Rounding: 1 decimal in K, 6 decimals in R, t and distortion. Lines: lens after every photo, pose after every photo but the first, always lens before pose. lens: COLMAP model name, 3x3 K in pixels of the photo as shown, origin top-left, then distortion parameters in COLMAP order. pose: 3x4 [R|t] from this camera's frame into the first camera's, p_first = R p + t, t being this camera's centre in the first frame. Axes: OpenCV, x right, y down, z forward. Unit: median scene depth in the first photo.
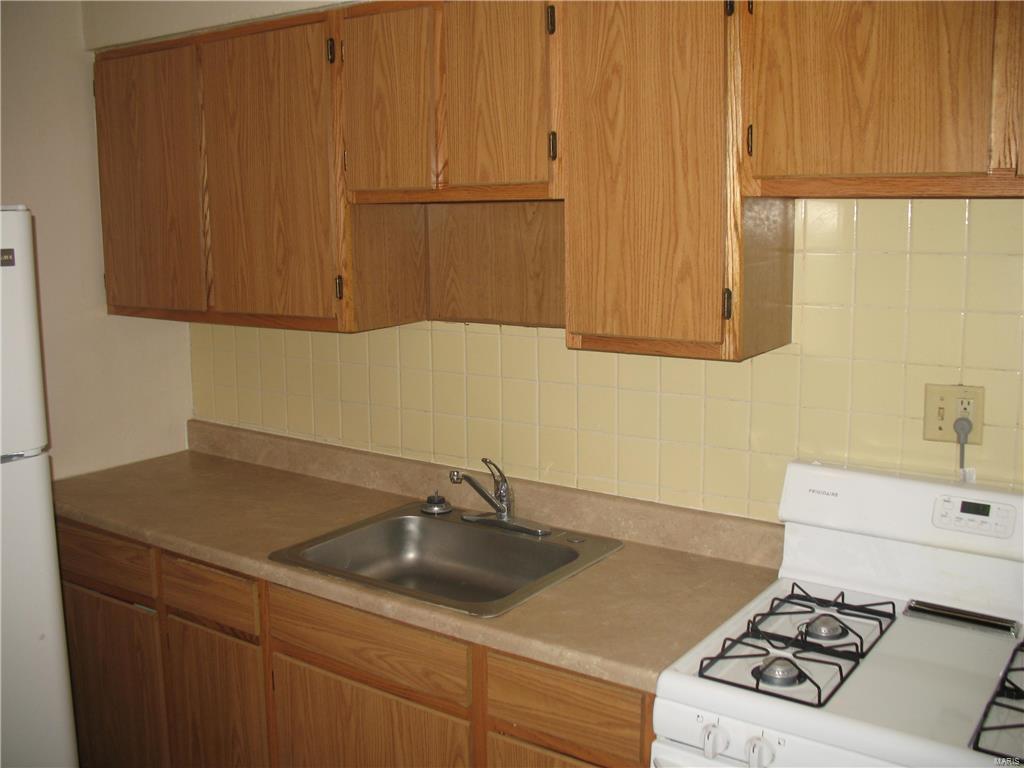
lens RADIAL K [[1040.5, 0, 512.0], [0, 1040.5, 384.0], [0, 0, 1]] dist [-0.214418, 0.251051]
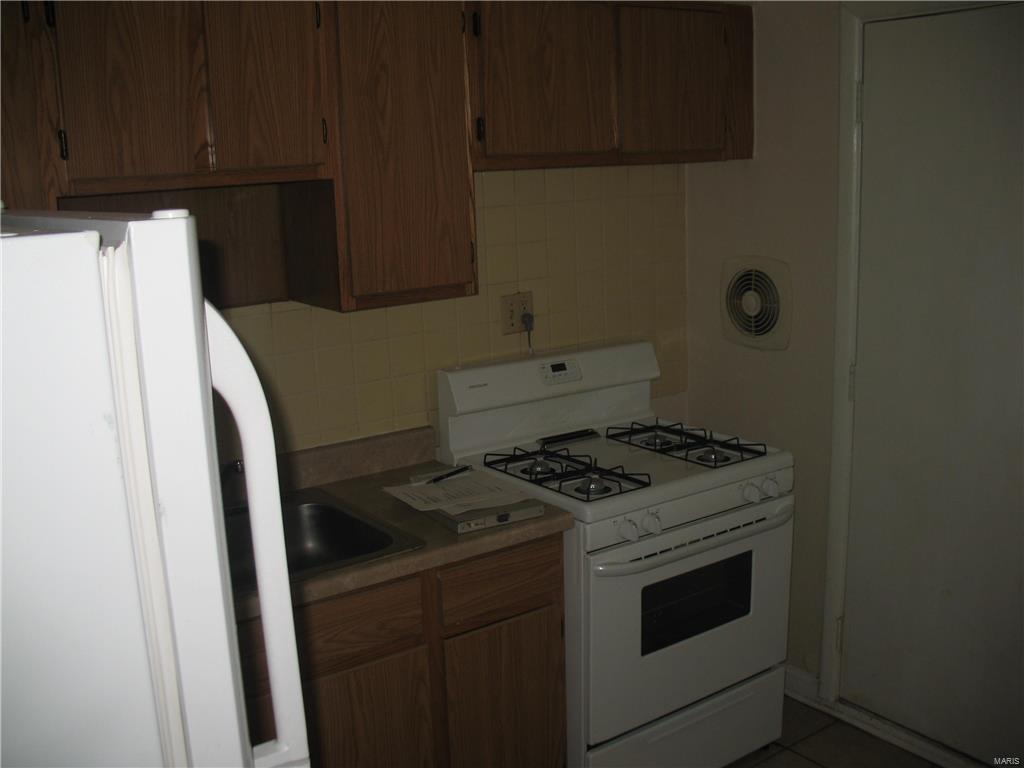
lens RADIAL K [[1040.5, 0, 512.0], [0, 1040.5, 384.0], [0, 0, 1]] dist [-0.214418, 0.251051]
pose [[0.331449, -0.201511, 0.921702, -0.992968], [0.189774, 0.971197, 0.144089, -0.090682], [-0.924190, 0.127157, 0.360144, 0.470867]]
